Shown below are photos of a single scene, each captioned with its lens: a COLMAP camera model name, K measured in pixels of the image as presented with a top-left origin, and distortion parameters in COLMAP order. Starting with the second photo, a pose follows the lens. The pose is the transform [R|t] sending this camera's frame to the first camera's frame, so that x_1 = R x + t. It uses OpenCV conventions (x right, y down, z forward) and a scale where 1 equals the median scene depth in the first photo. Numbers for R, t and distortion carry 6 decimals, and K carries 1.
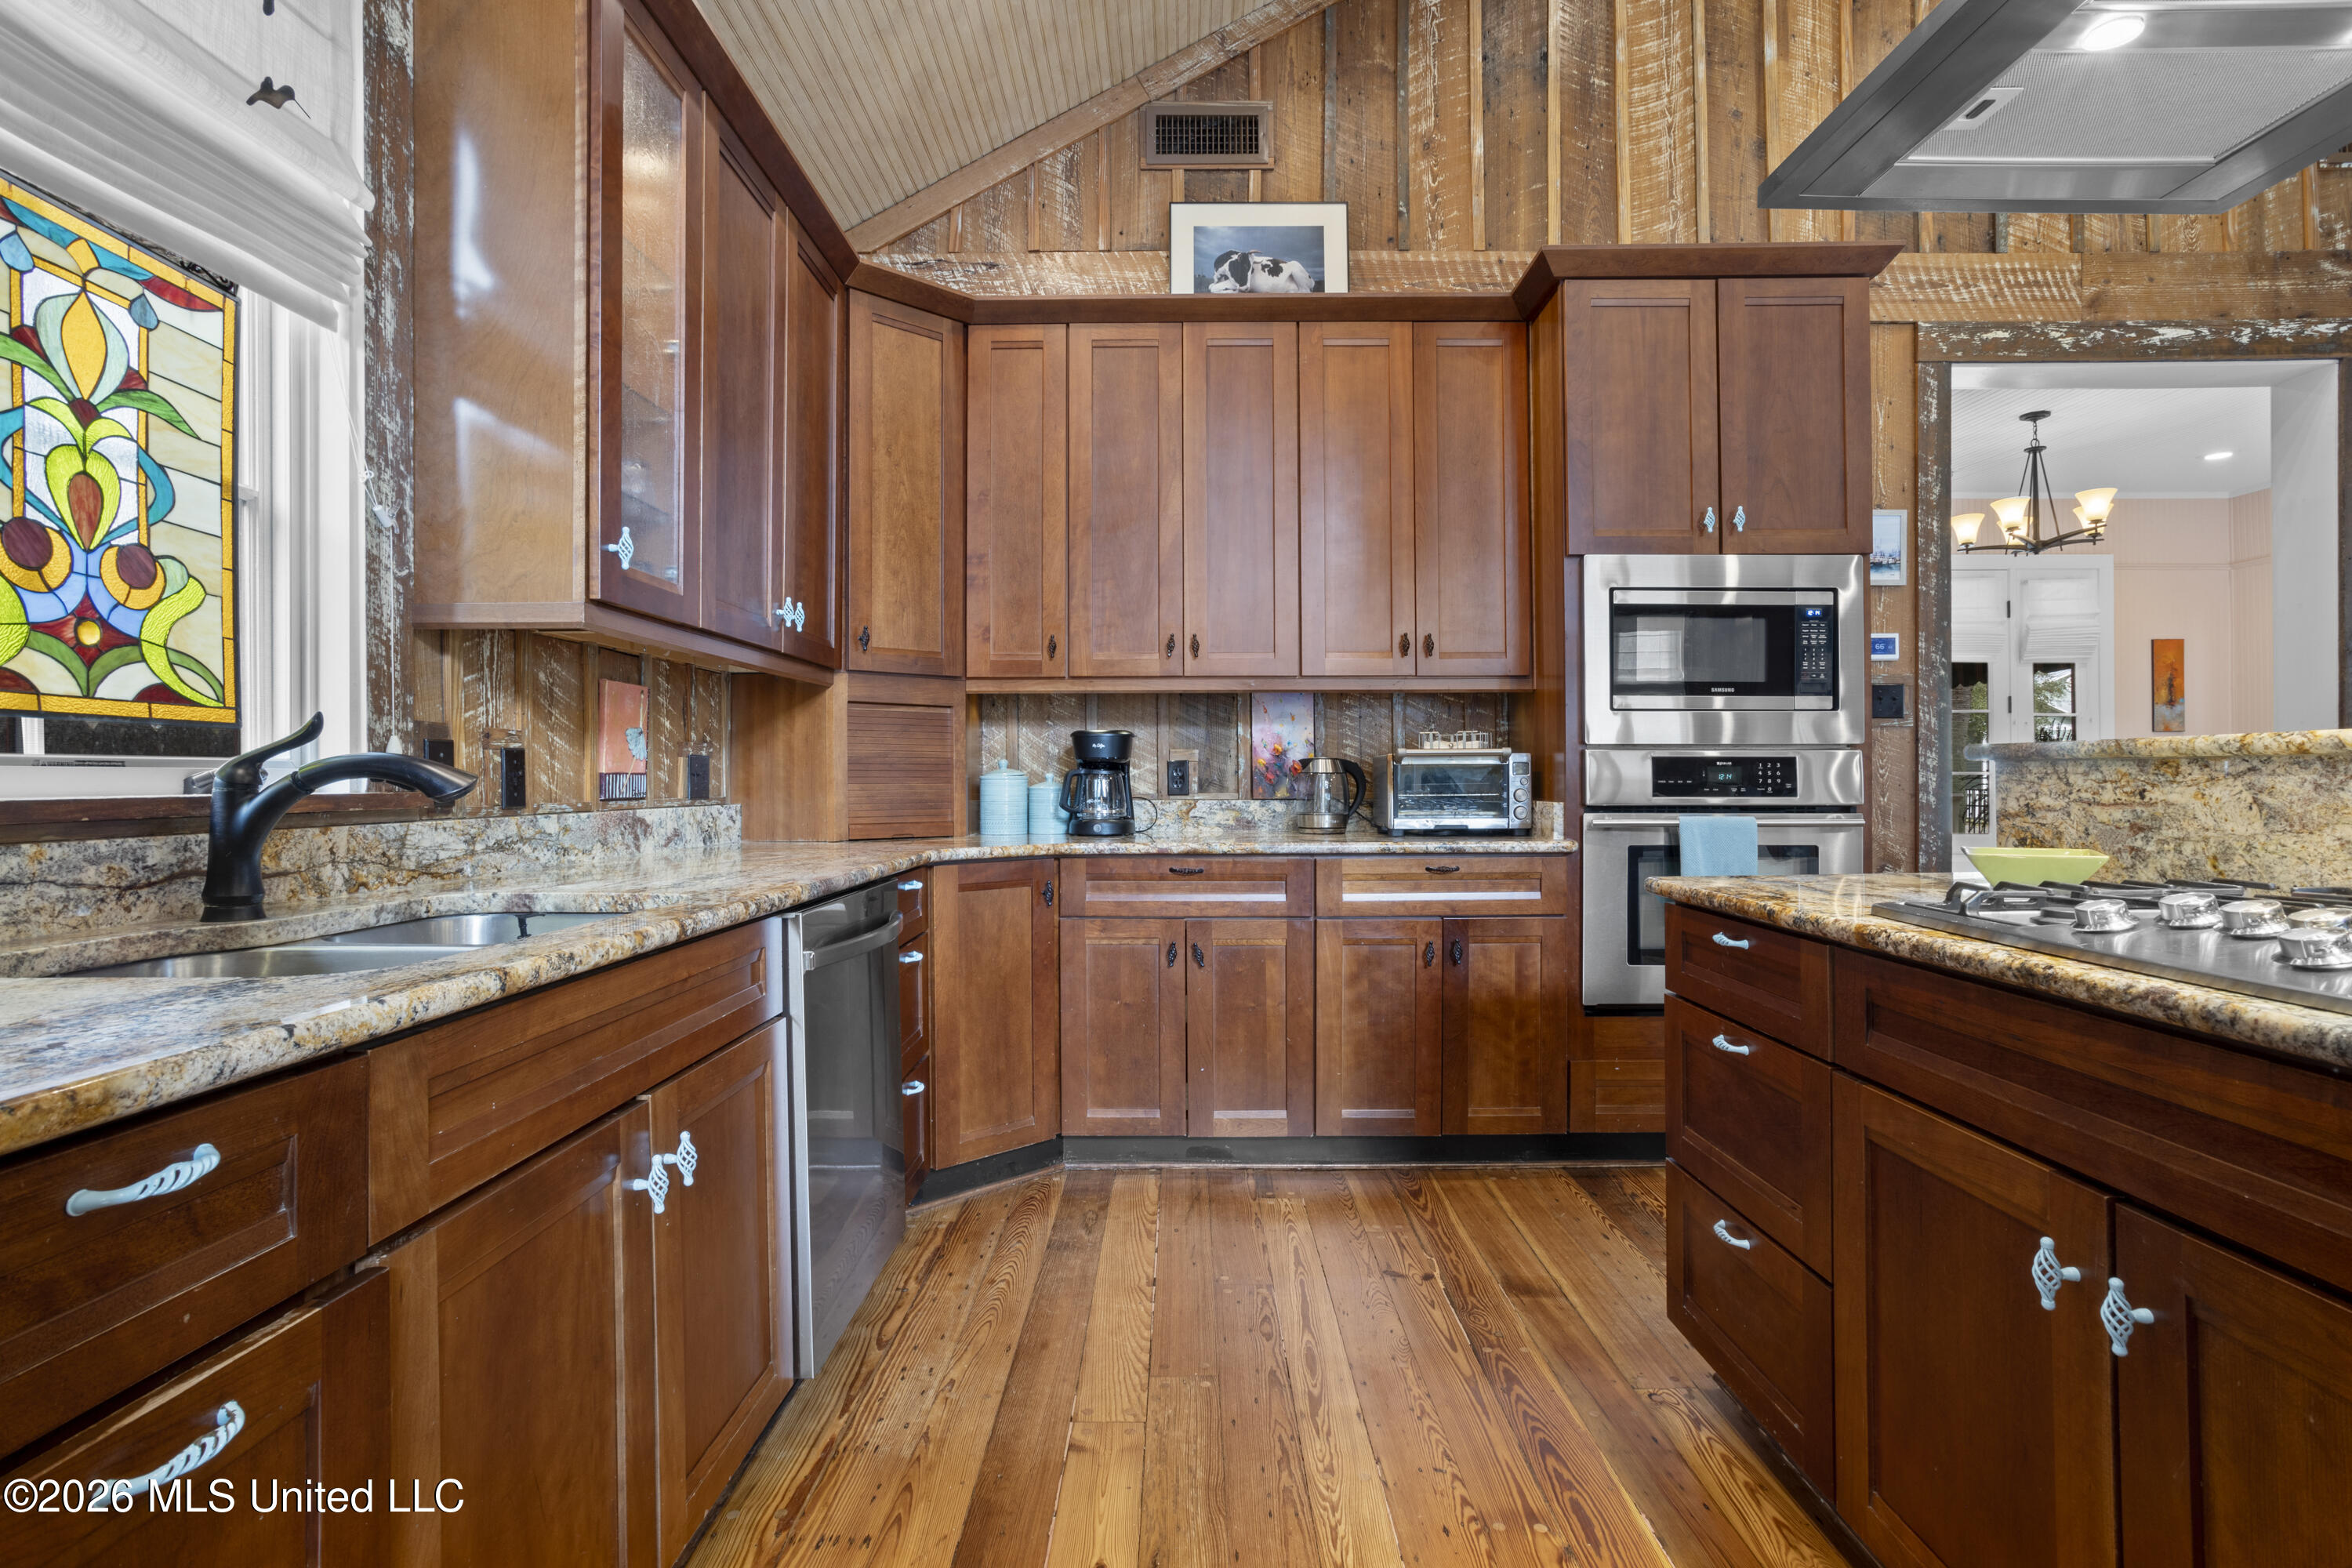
lens RADIAL K [[1137.5, 0, 1166.3], [0, 1137.5, 781.0], [0, 0, 1]] dist [-0.044649, 0.023728]
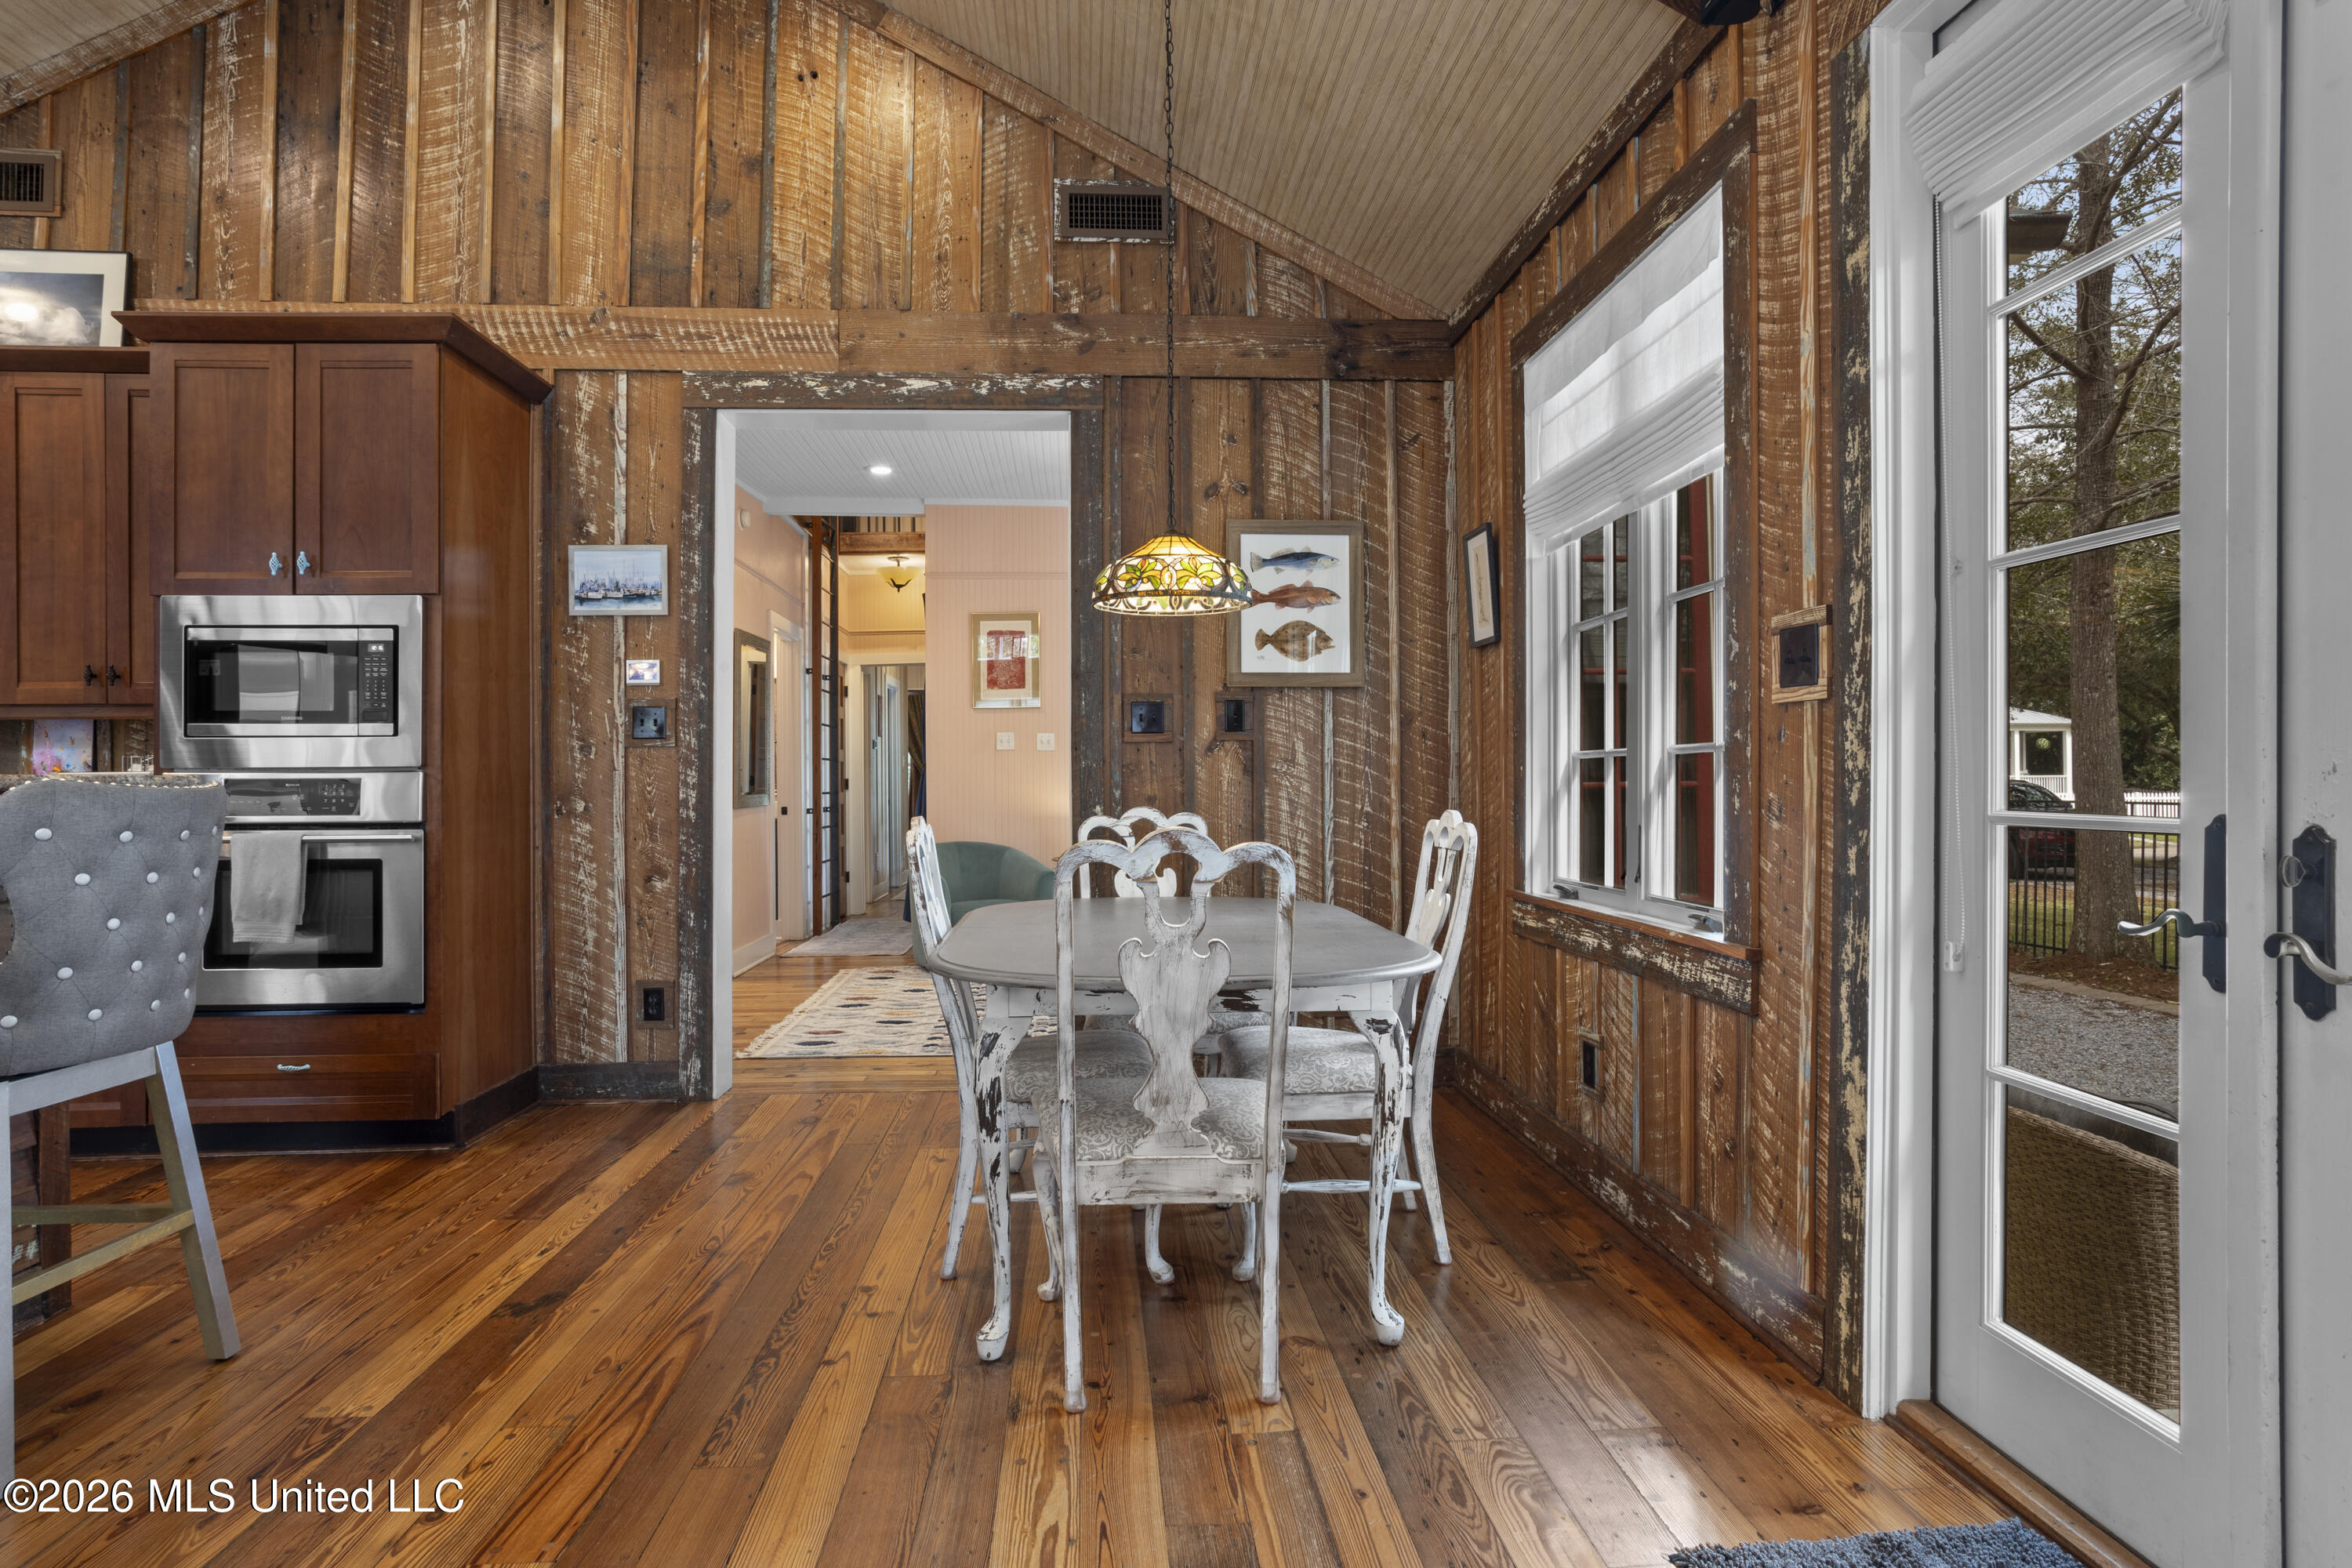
lens RADIAL K [[1213.2, 0, 1208.2], [0, 1213.2, 776.3], [0, 0, 1]] dist [-0.042195, 0.022357]
pose [[0.995980, -0.007530, 0.089263, 1.278446], [0.008183, 0.999942, -0.006949, -0.009425], [-0.089205, 0.007651, 0.995984, -0.234122]]
